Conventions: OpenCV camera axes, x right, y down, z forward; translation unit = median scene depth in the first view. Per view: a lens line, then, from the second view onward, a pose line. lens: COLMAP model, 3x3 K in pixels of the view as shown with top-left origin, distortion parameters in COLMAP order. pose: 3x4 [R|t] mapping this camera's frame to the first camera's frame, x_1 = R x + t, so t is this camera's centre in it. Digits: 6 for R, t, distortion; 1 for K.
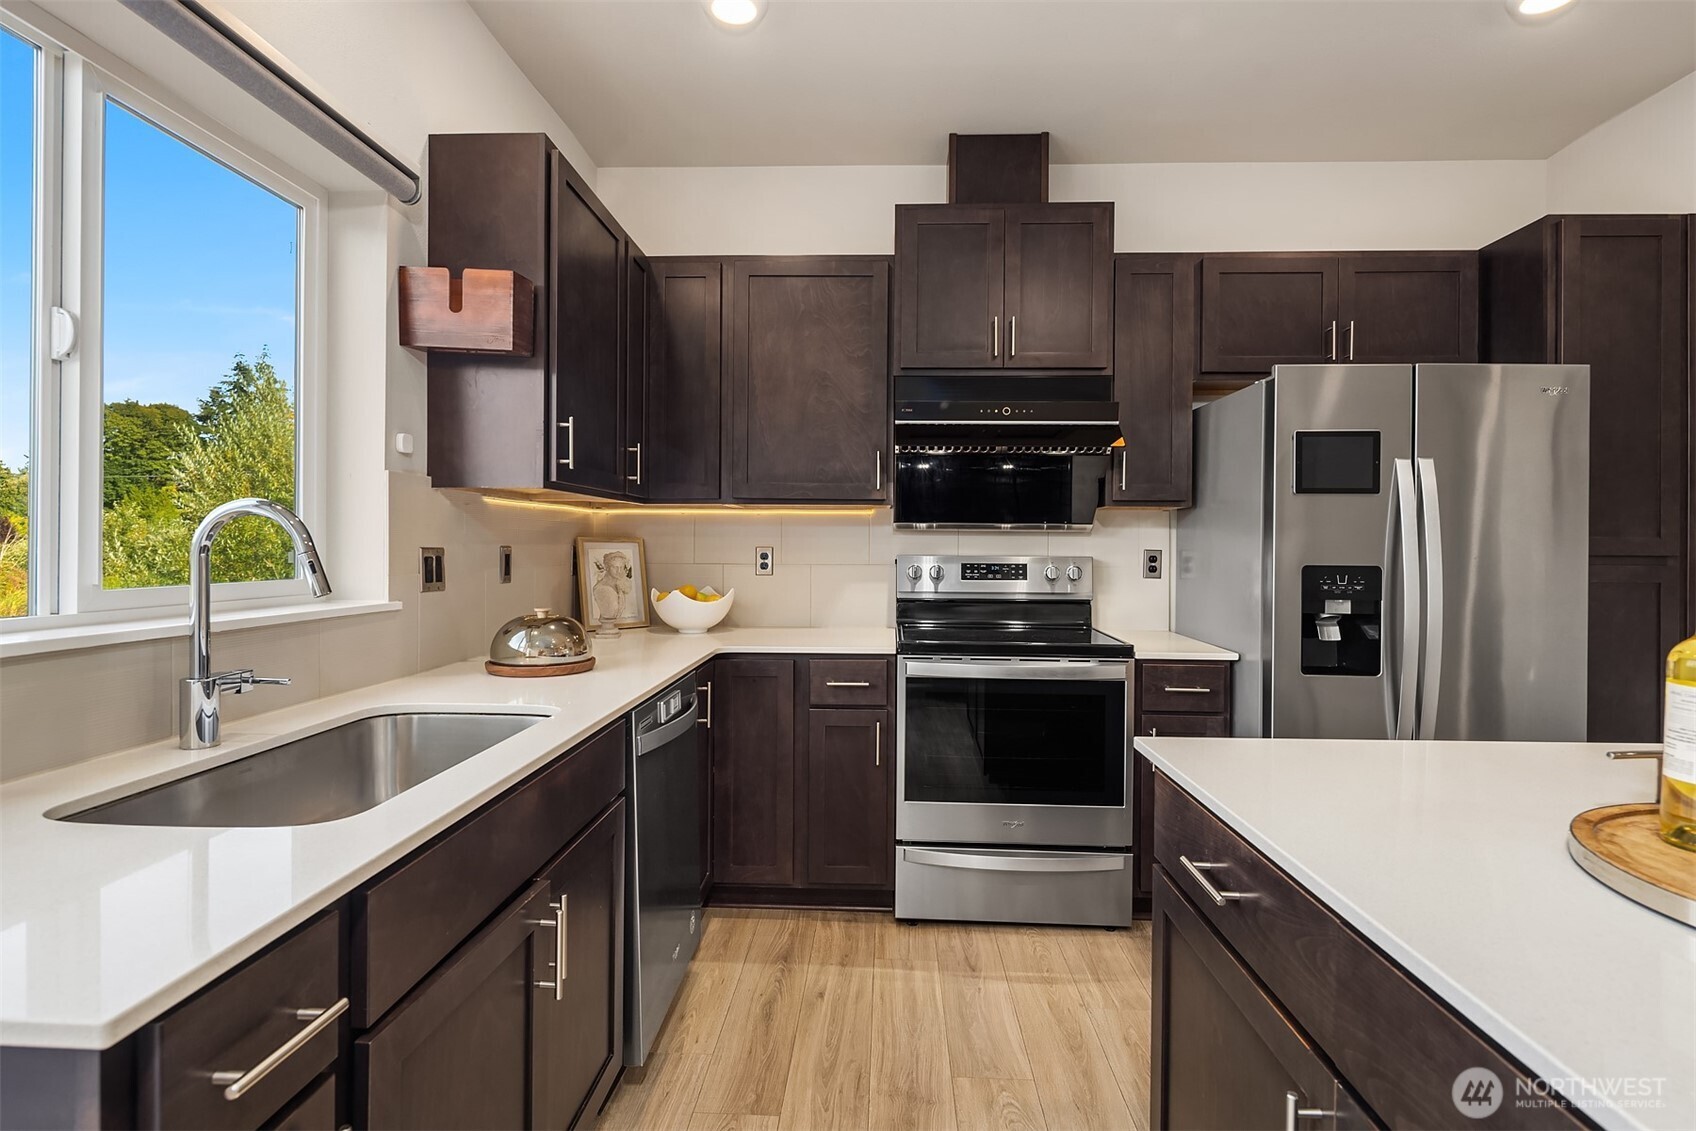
lens RADIAL K [[824.3, 0, 852.1], [0, 824.3, 546.5], [0, 0, 1]] dist [0.001522, -0.000057]
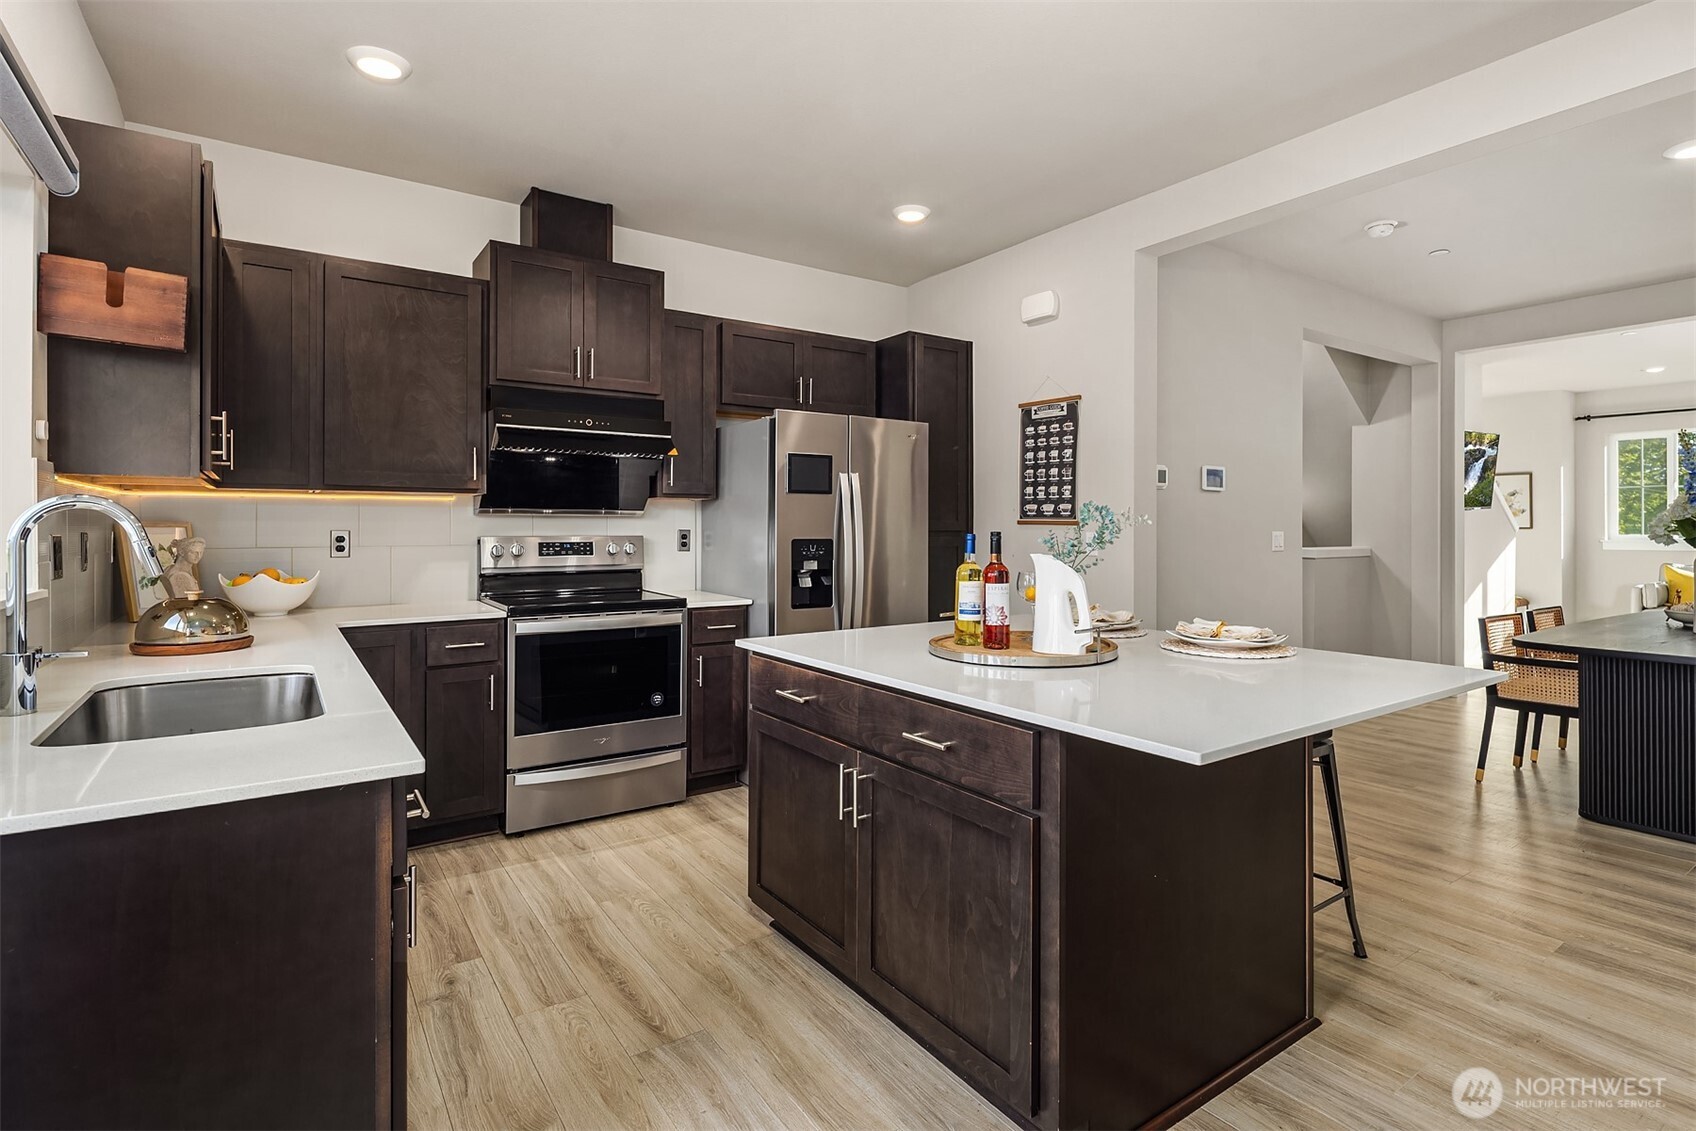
lens RADIAL K [[824.3, 0, 852.1], [0, 824.3, 546.5], [0, 0, 1]] dist [0.001522, -0.000057]
pose [[0.798970, -0.021159, 0.600999, -0.269173], [0.006030, 0.999612, 0.027177, -0.004496], [-0.601341, -0.018090, 0.798788, -0.280855]]
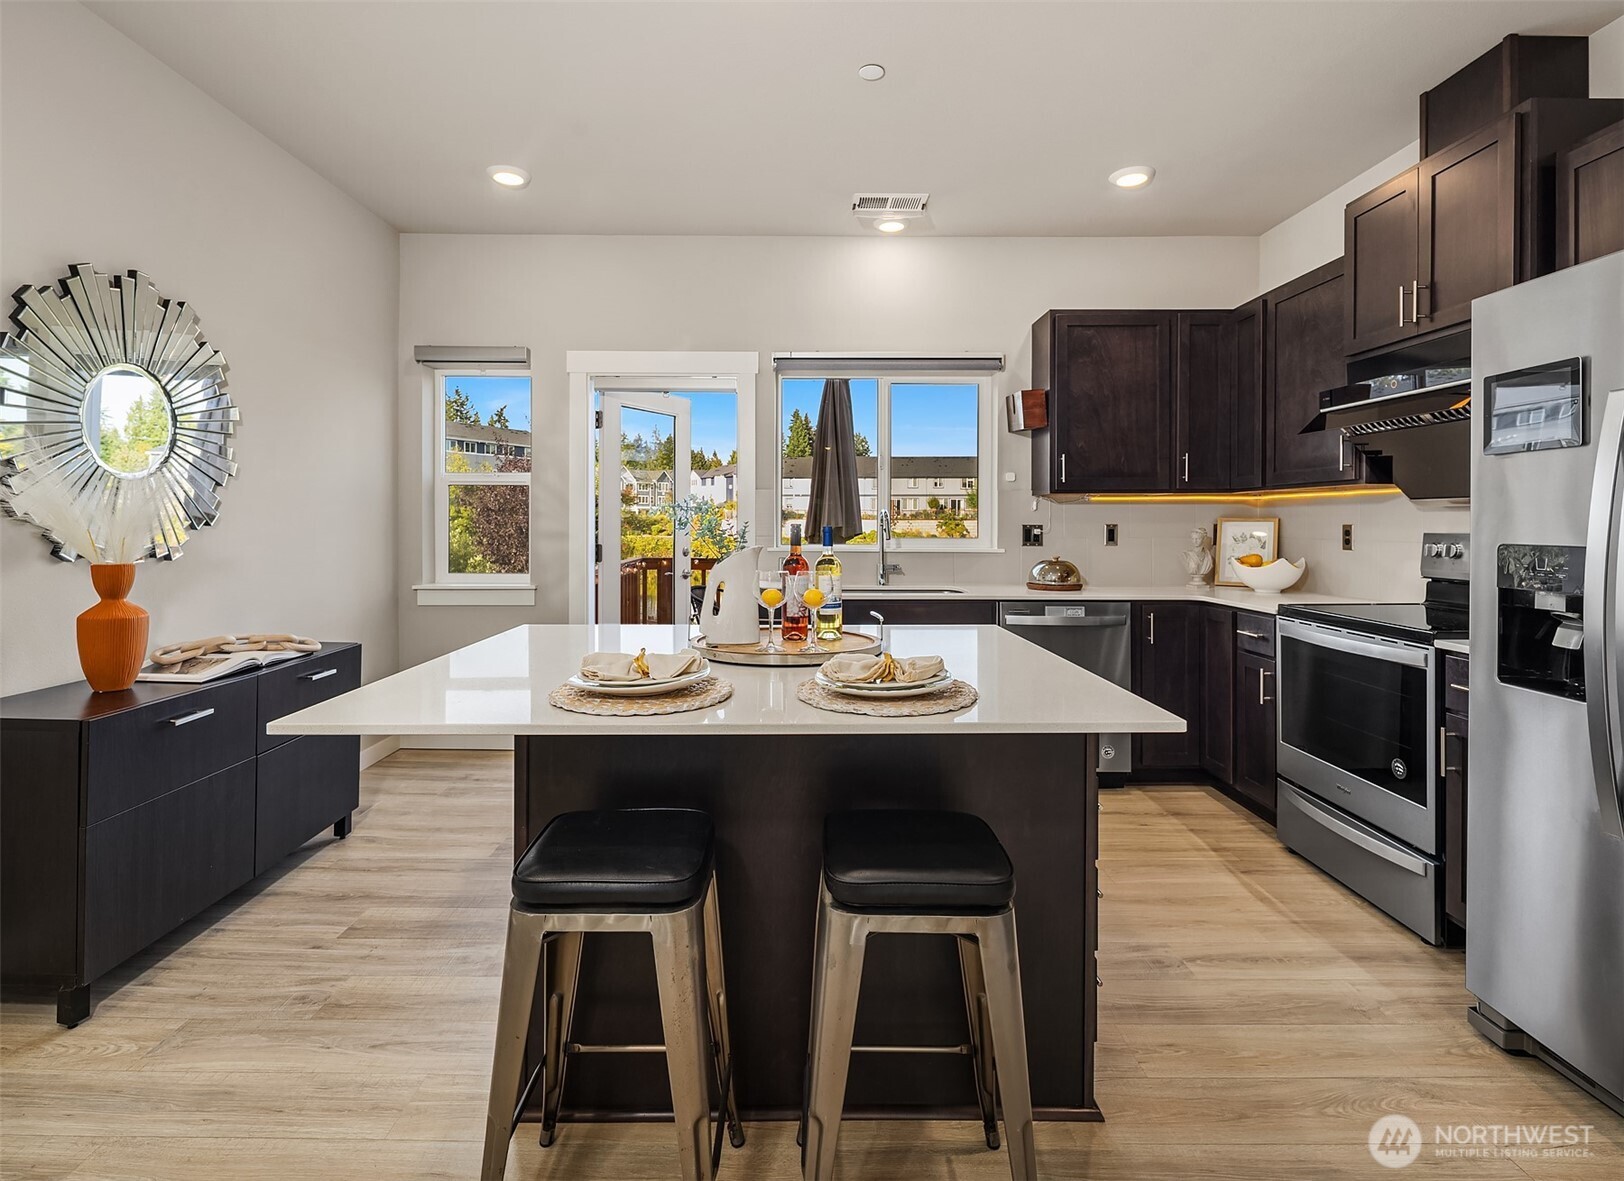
lens RADIAL K [[793.9, 0, 799.0], [0, 793.9, 526.4], [0, 0, 1]] dist [-0.002736, -0.000900]
pose [[0.045594, -0.001040, -0.998960, 1.175757], [-0.000921, 0.999999, -0.001083, 0.006430], [0.998960, 0.000969, 0.045593, 0.269445]]
